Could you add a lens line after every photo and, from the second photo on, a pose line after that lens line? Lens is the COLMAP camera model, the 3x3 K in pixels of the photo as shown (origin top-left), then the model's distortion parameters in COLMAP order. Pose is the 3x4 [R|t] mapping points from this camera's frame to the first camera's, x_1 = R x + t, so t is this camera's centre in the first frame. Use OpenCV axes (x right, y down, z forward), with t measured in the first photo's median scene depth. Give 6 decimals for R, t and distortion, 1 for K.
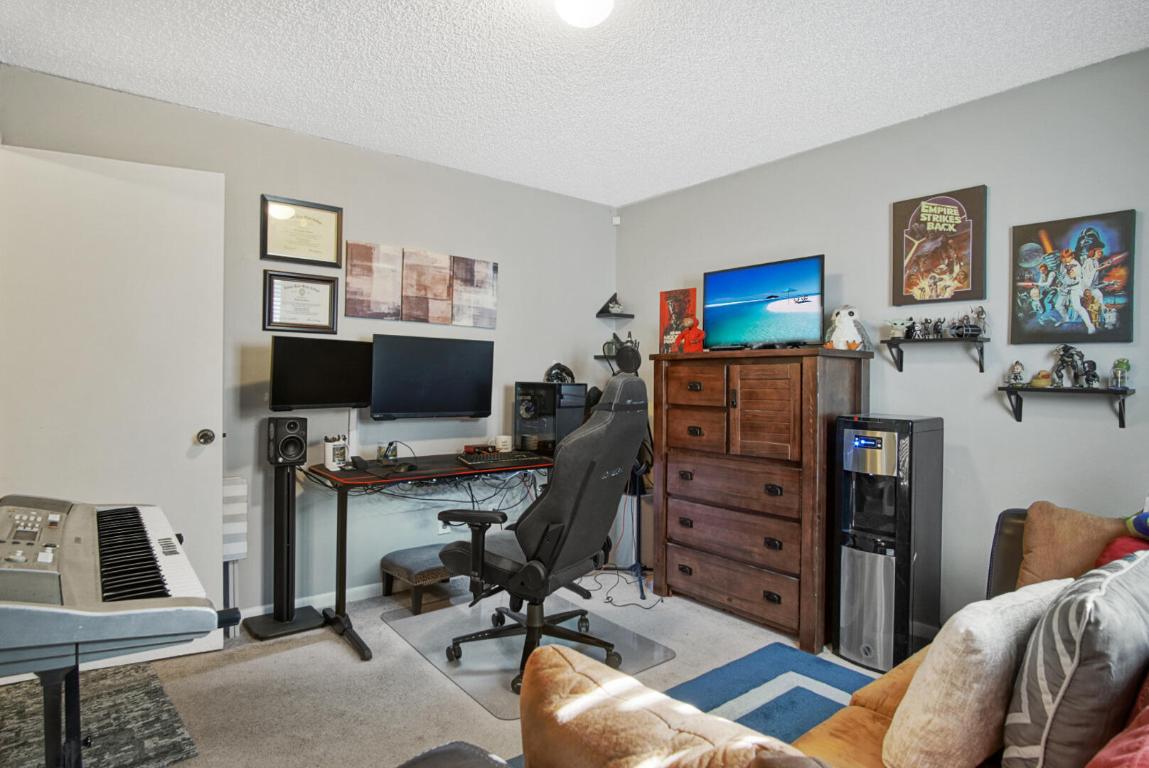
lens RADIAL K [[621.7, 0, 573.6], [0, 621.7, 381.2], [0, 0, 1]] dist [-0.034727, 0.000904]
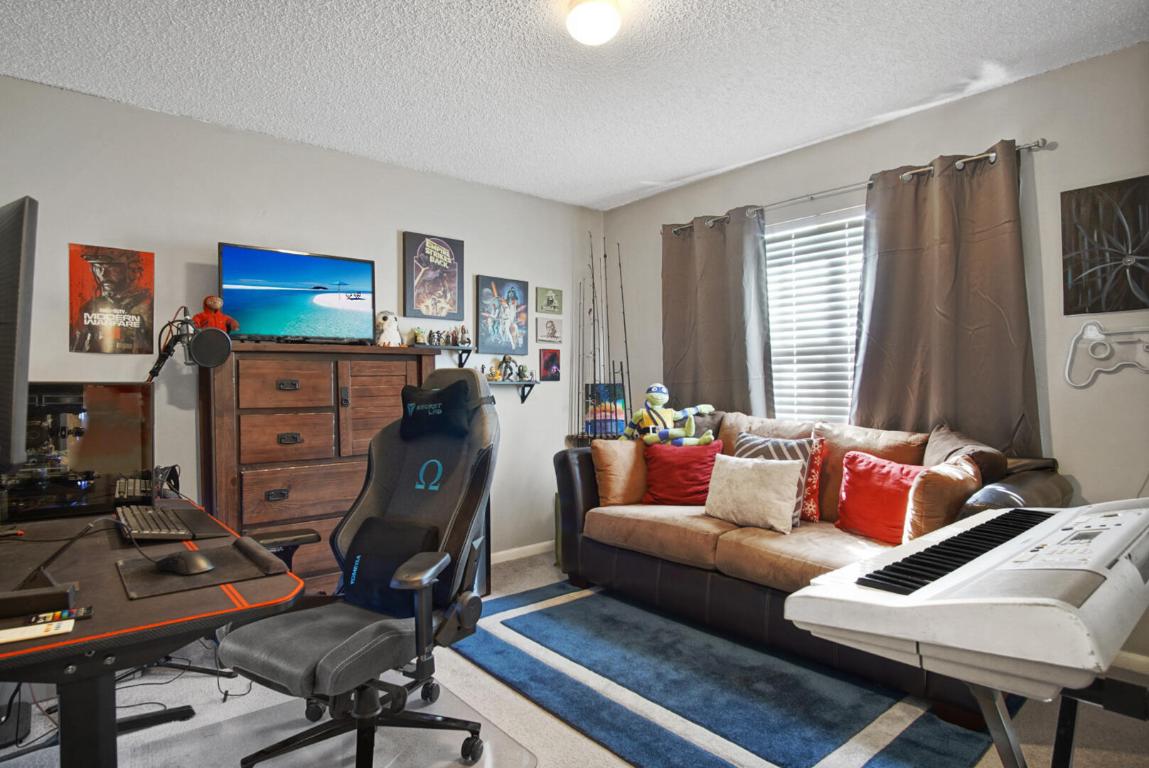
lens RADIAL K [[621.7, 0, 573.2], [0, 621.7, 382.0], [0, 0, 1]] dist [-0.034727, 0.000904]
pose [[-0.021970, -0.001682, 0.999757, -0.737303], [0.014394, 0.999894, 0.001998, 0.009469], [-0.999655, 0.014434, -0.021943, 0.729506]]
